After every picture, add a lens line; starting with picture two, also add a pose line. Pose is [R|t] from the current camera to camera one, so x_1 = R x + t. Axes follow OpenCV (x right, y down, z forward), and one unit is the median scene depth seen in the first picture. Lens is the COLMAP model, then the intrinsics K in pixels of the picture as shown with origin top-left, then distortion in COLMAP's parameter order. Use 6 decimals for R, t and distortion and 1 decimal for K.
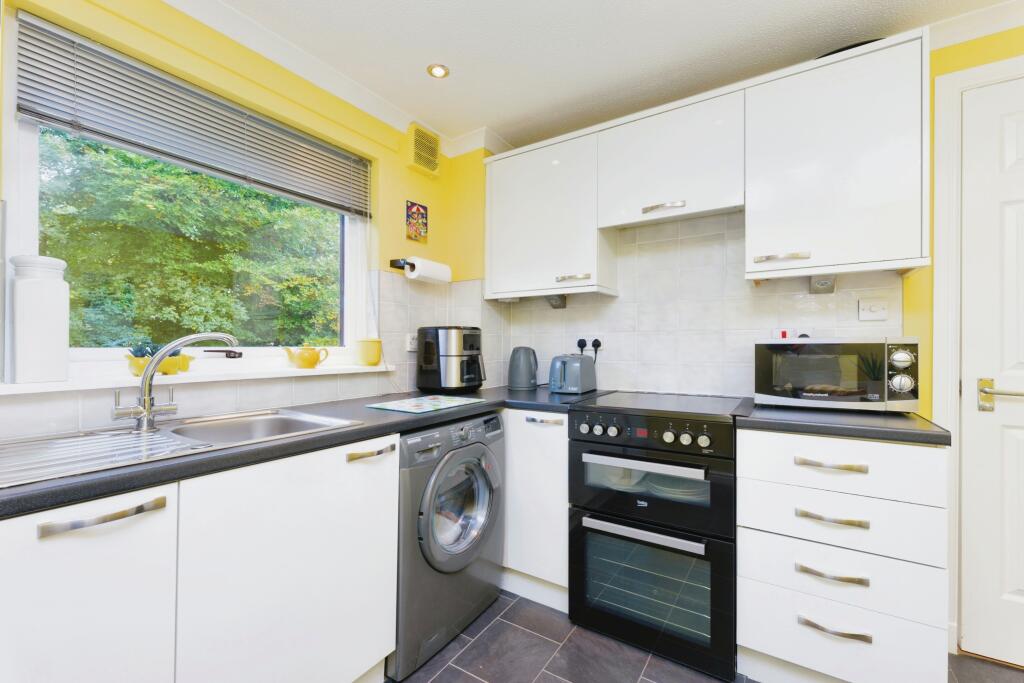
lens RADIAL K [[426.8, 0, 513.4], [0, 426.8, 342.1], [0, 0, 1]] dist [0.001992, -0.000621]
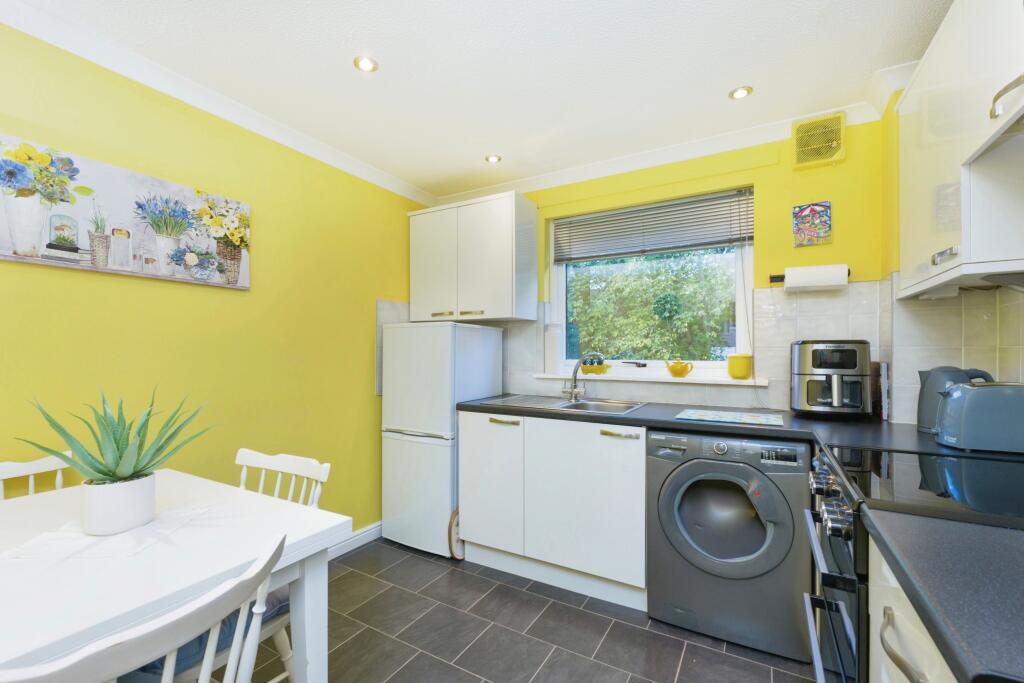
lens RADIAL K [[426.8, 0, 516.7], [0, 426.8, 348.6], [0, 0, 1]] dist [0.001992, -0.000621]
pose [[0.057716, -0.007693, -0.998303, 1.041021], [0.007274, 0.999947, -0.007285, -0.026649], [0.998307, -0.006841, 0.057769, 0.524304]]
